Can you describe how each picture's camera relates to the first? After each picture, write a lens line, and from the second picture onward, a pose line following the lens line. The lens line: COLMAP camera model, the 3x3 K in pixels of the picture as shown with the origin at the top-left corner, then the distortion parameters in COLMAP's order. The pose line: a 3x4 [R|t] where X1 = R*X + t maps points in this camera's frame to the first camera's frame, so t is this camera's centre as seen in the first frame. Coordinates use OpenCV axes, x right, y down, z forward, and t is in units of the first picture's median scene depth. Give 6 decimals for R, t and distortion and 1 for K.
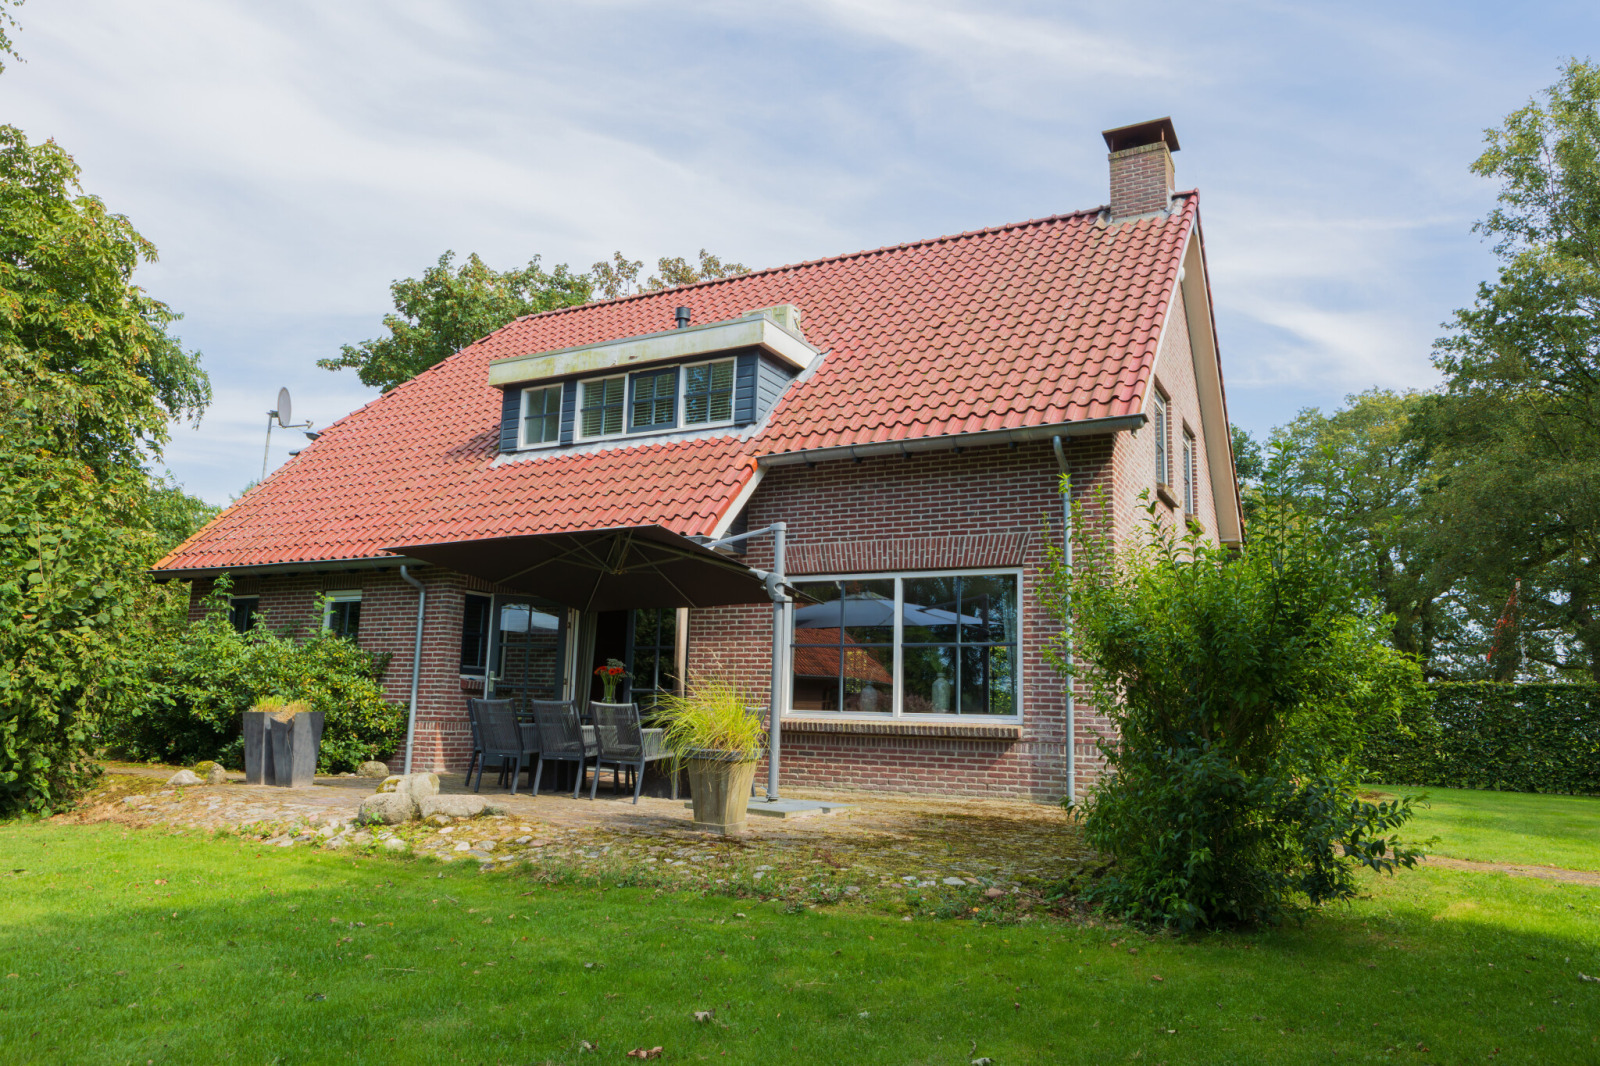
lens RADIAL K [[1068.8, 0, 801.0], [0, 1068.8, 552.8], [0, 0, 1]] dist [-0.003804, -0.001572]
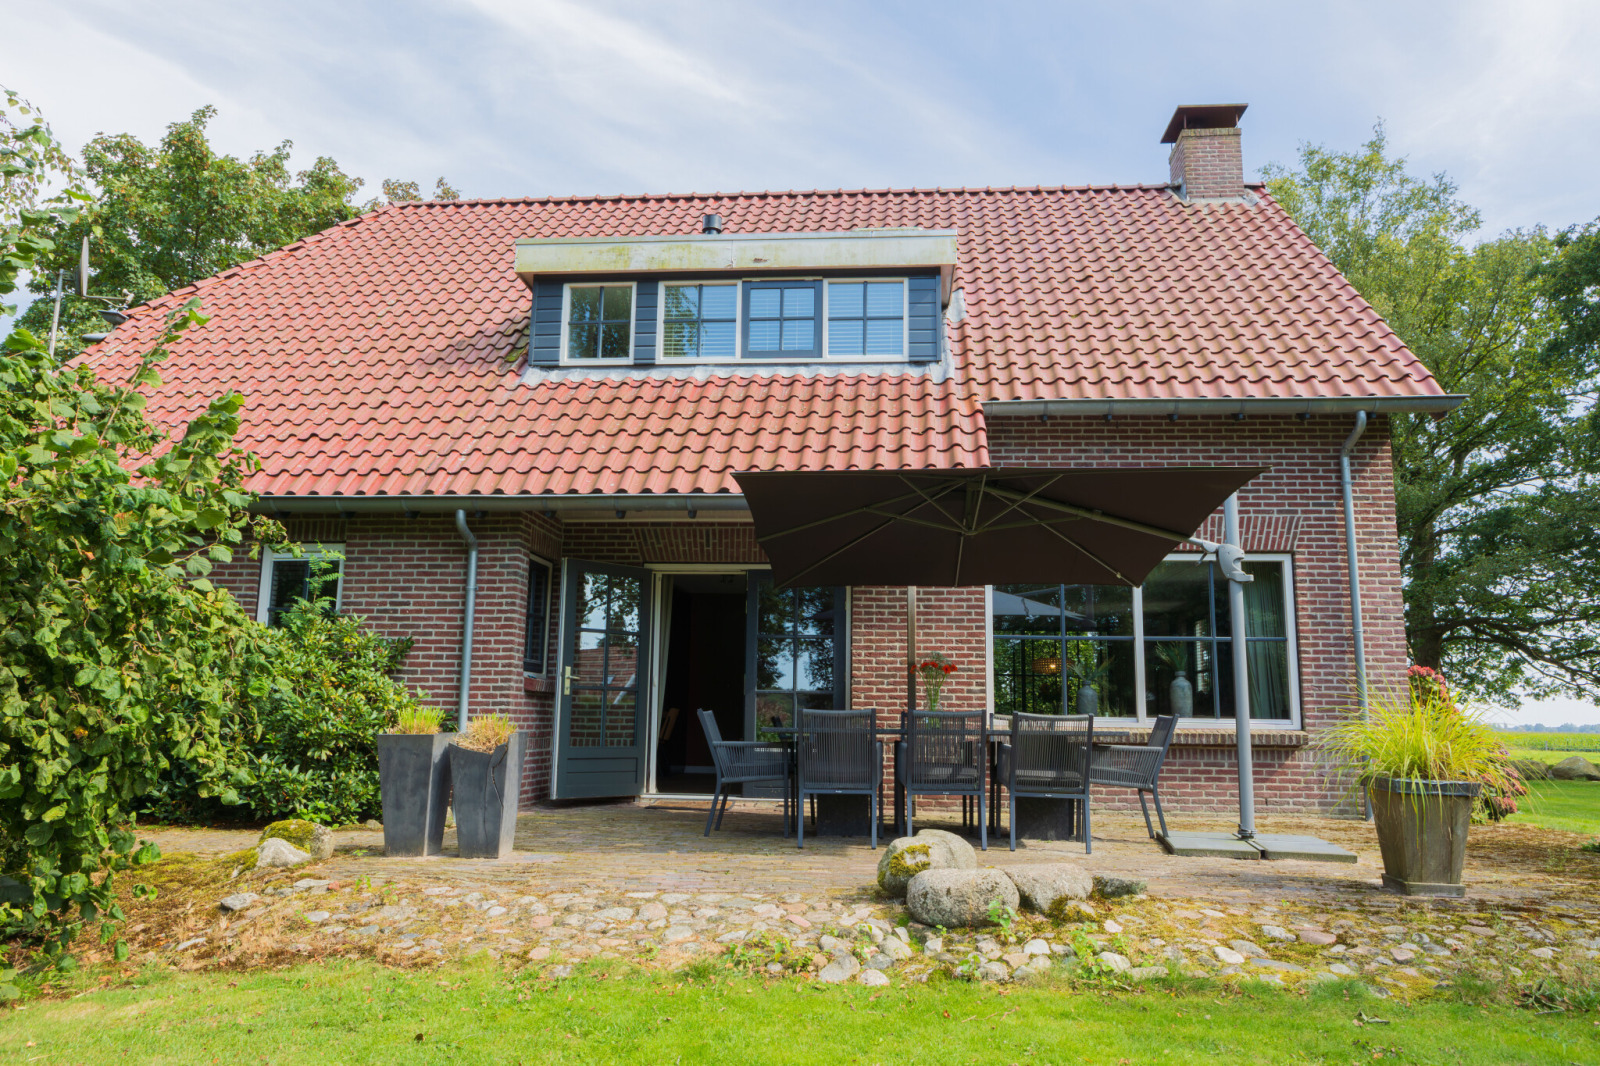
lens RADIAL K [[1093.0, 0, 800.0], [0, 1093.0, 533.0], [0, 0, 1]] dist [-0.003589, 0.002663]
pose [[0.917536, 0.050535, 0.394429, -0.529289], [-0.049697, 0.998688, -0.012348, 0.027470], [-0.394536, -0.008272, 0.918843, 0.316910]]
